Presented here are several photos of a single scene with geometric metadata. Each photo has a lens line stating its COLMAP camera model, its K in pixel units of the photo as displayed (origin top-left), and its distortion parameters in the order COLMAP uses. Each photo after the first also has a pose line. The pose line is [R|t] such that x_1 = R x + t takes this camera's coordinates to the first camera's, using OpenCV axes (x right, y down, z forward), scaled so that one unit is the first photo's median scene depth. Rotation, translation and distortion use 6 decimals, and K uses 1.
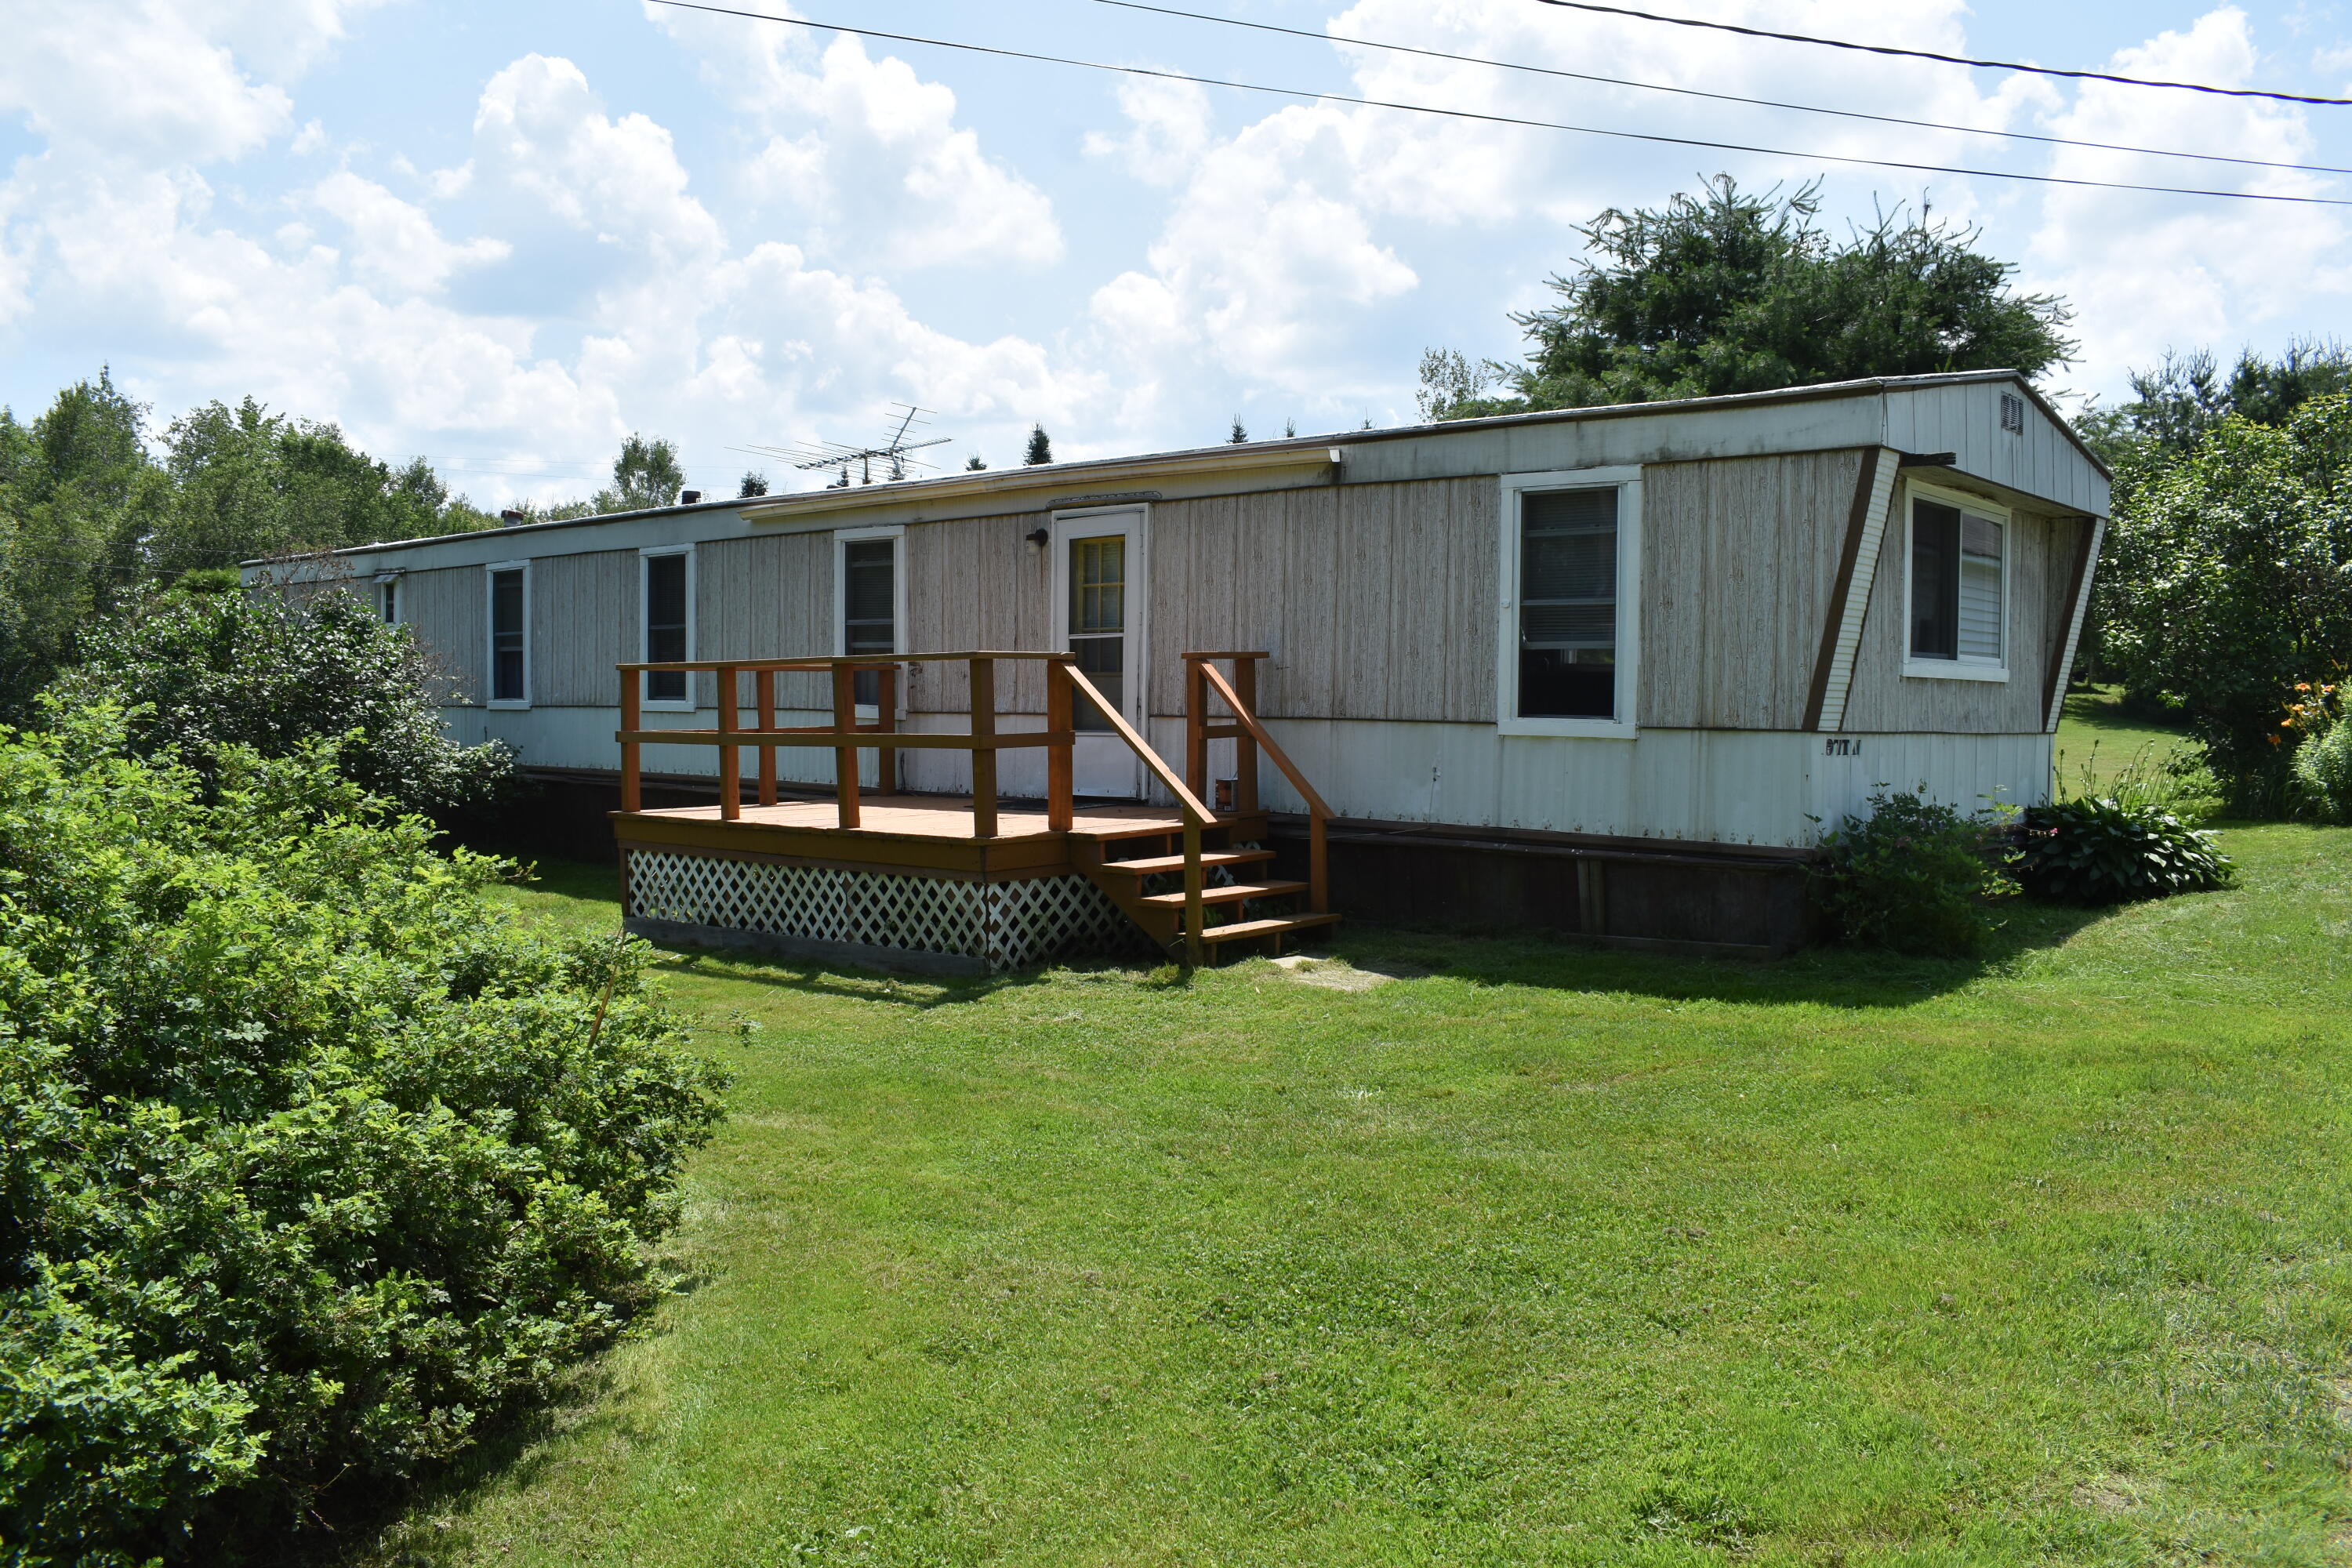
lens RADIAL K [[1846.0, 0, 1178.1], [0, 1846.0, 819.0], [0, 0, 1]] dist [-0.097595, 0.018351]
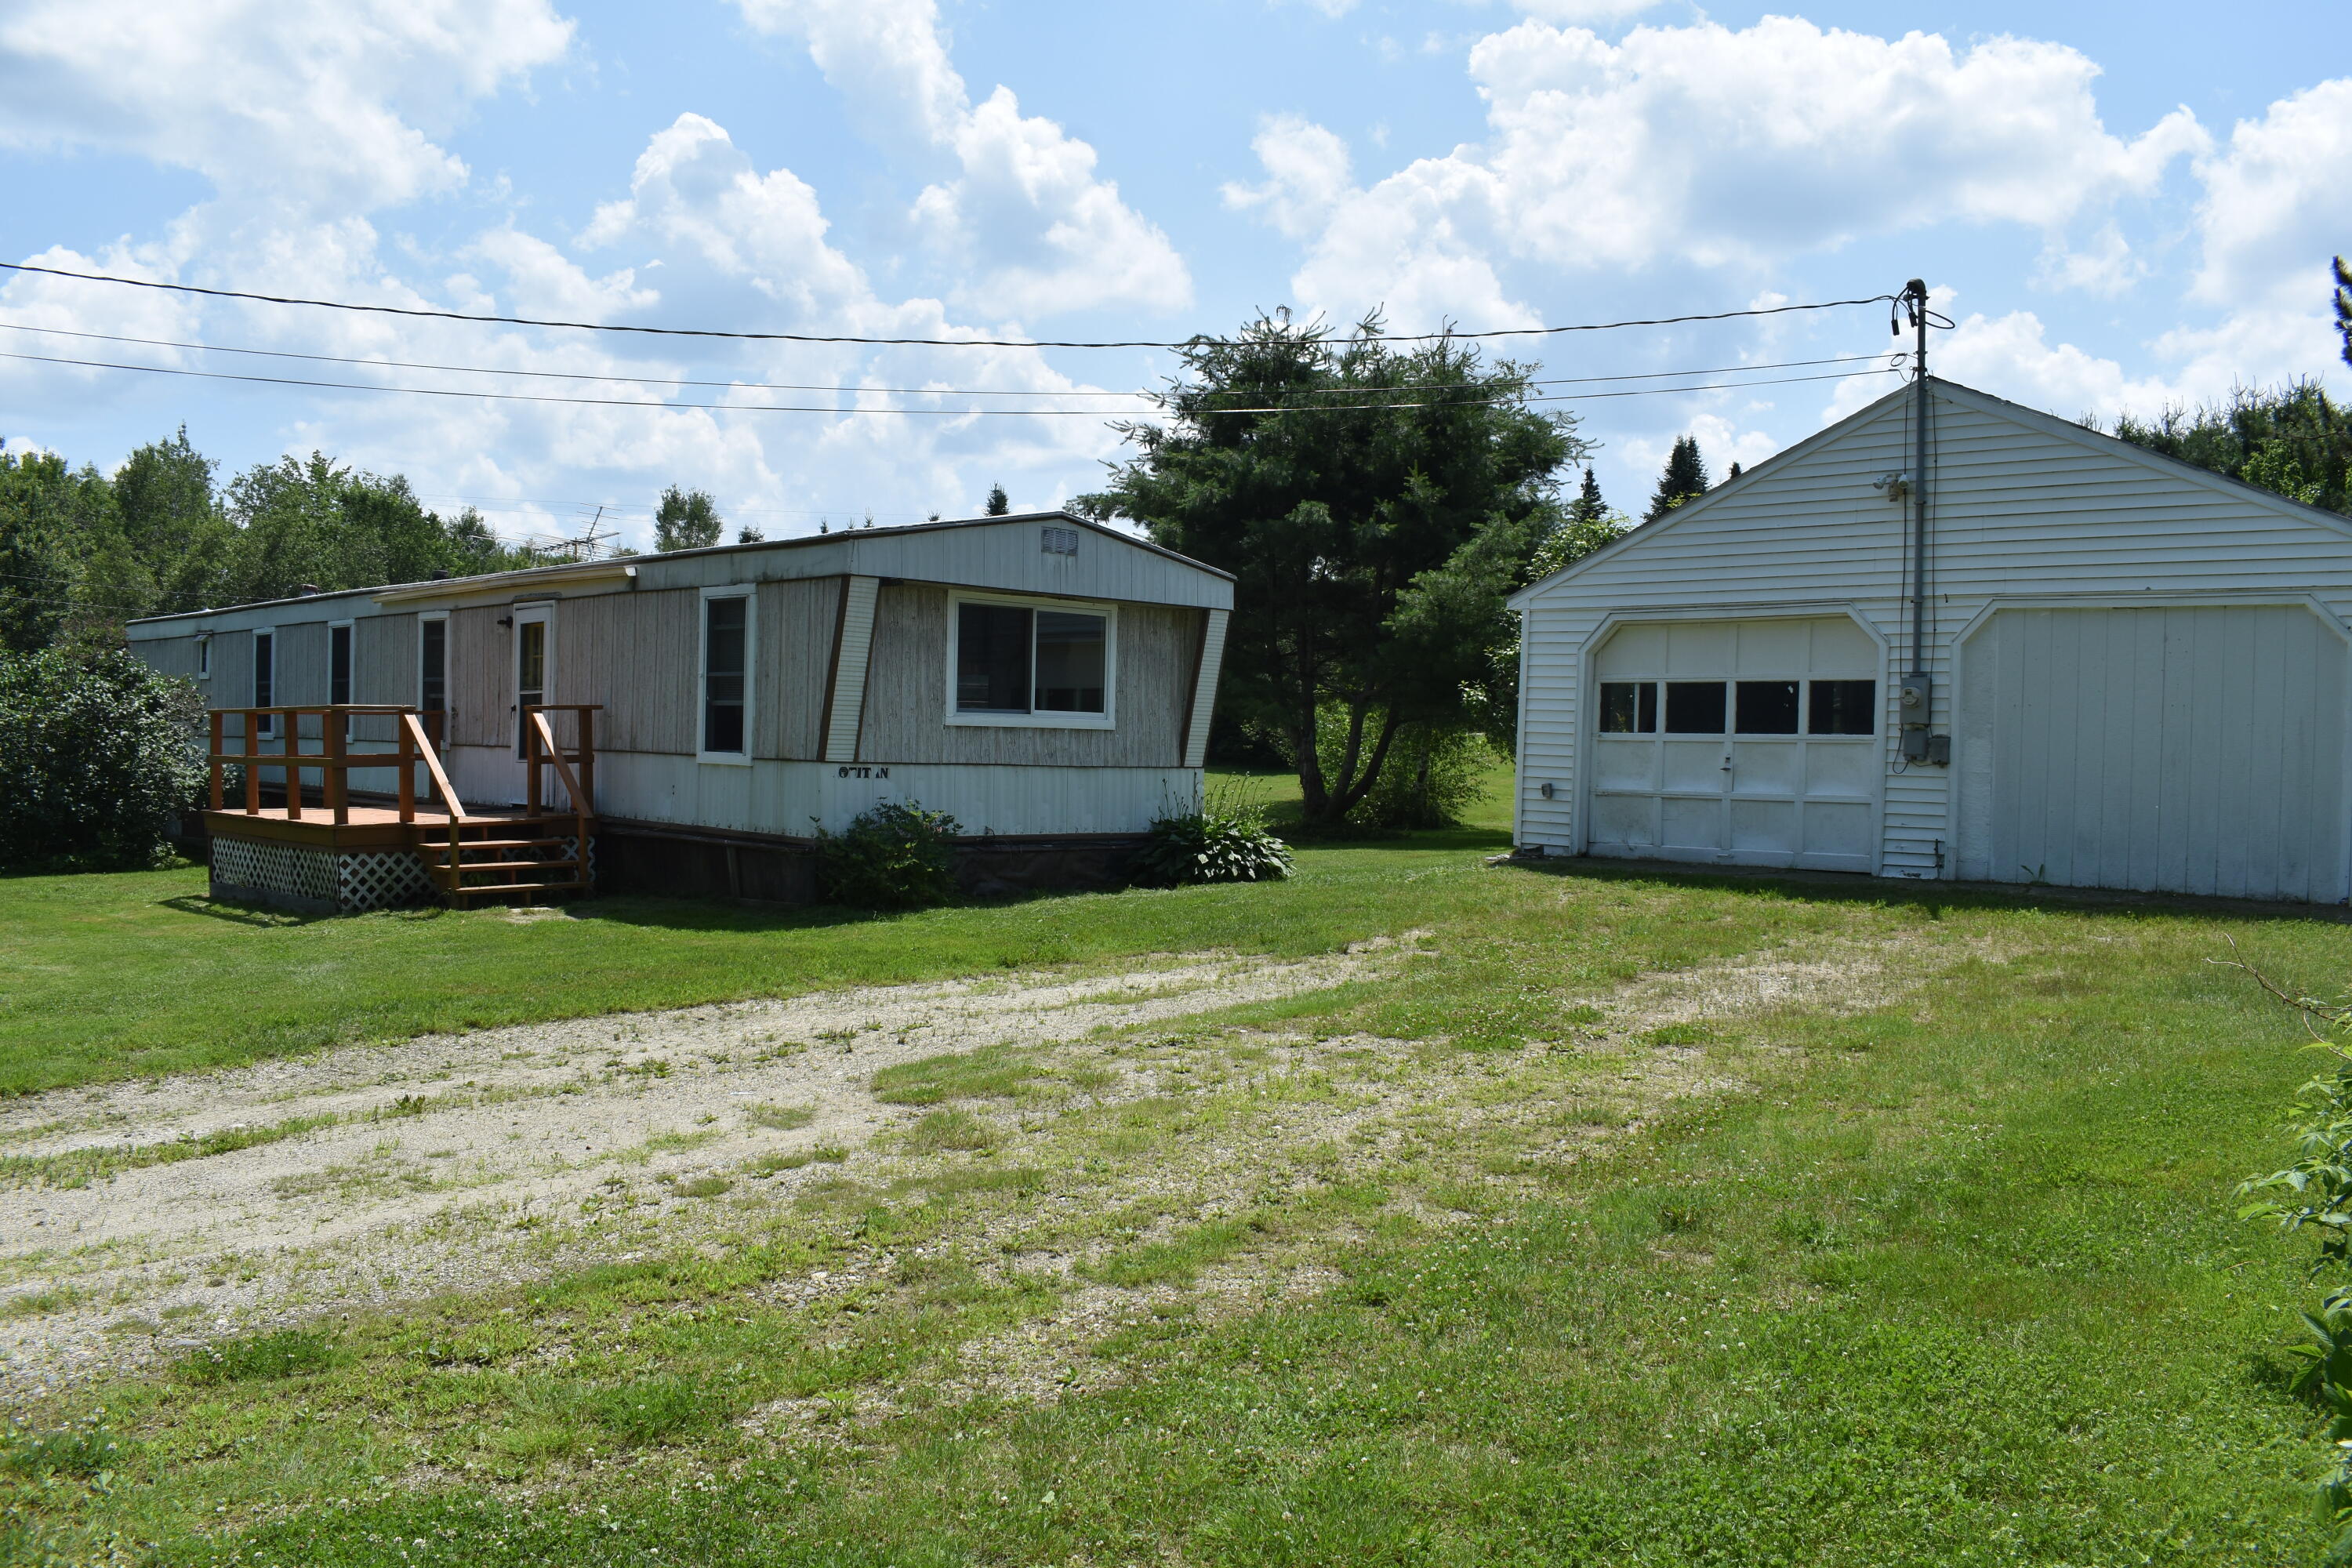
lens RADIAL K [[1846.0, 0, 1185.6], [0, 1846.0, 785.8], [0, 0, 1]] dist [-0.097595, 0.018351]
pose [[0.997733, 0.013190, -0.065997, 0.607141], [-0.015759, 0.999132, -0.038554, 0.021240], [0.065431, 0.039507, 0.997075, -0.404778]]
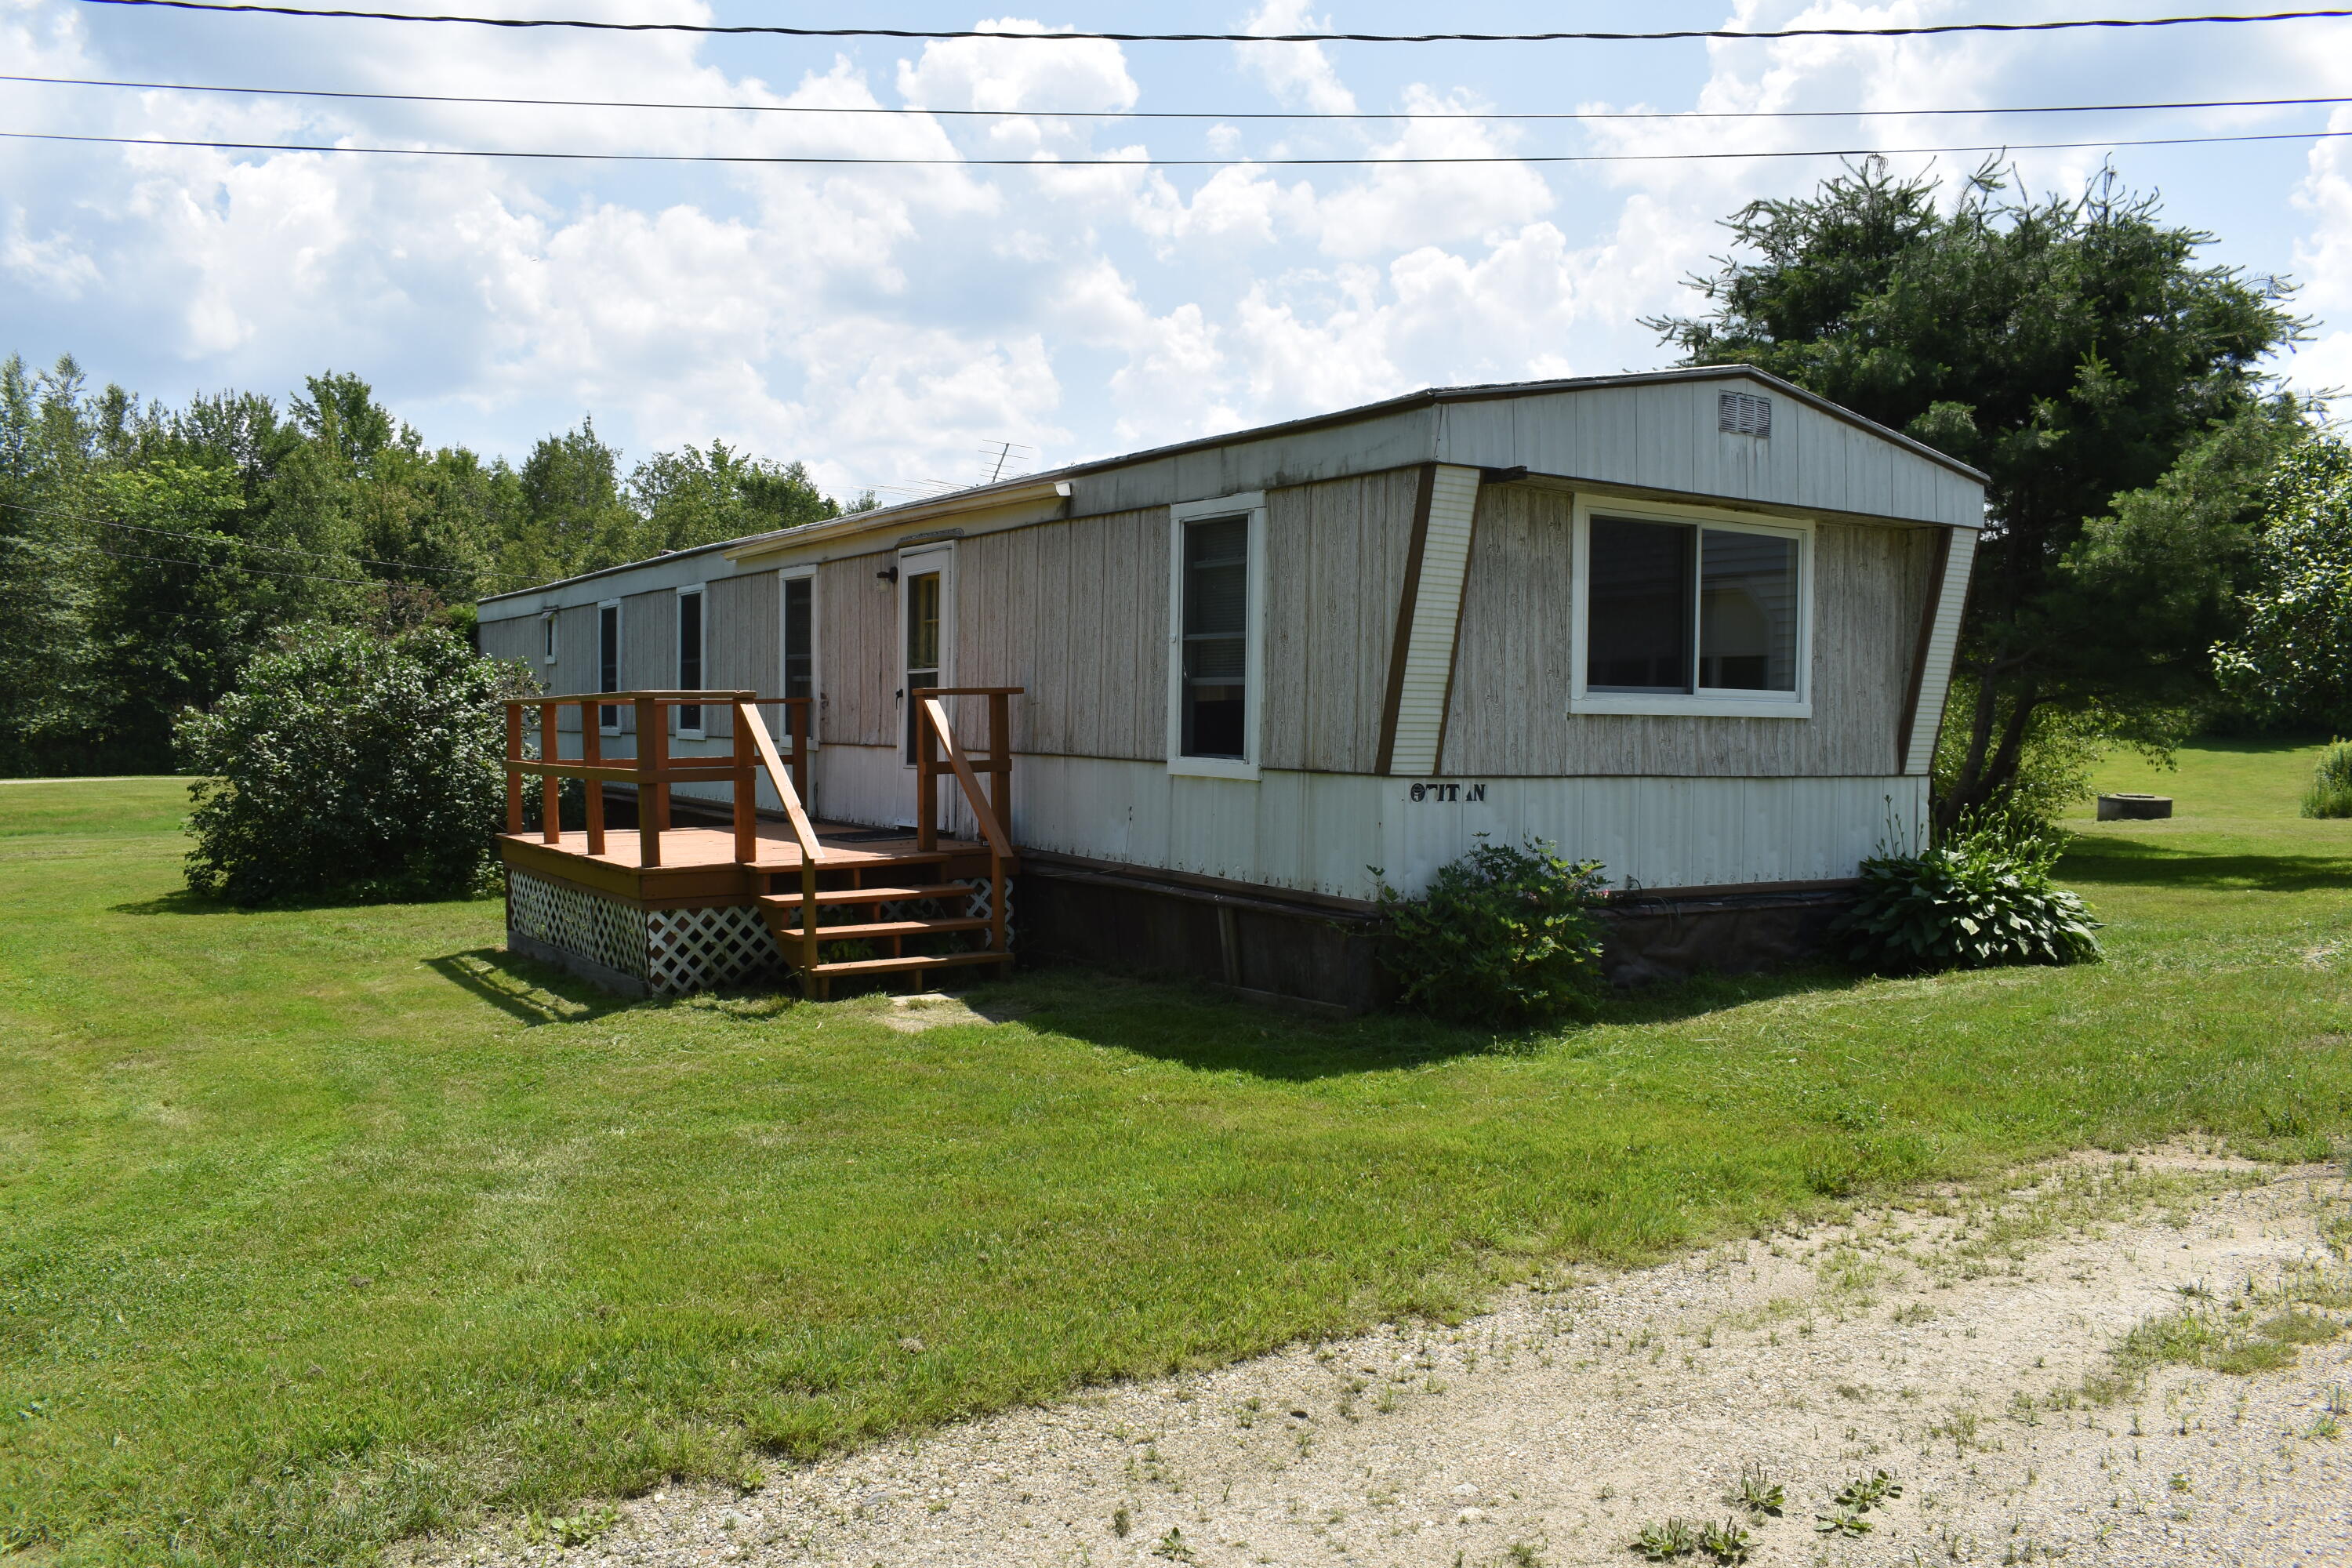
lens RADIAL K [[1846.0, 0, 1172.3], [0, 1846.0, 790.7], [0, 0, 1]] dist [-0.097595, 0.018351]
pose [[0.961013, 0.013356, -0.276181, 0.405800], [-0.020430, 0.999532, -0.022751, -0.013808], [0.275748, 0.027507, 0.960836, 0.066166]]
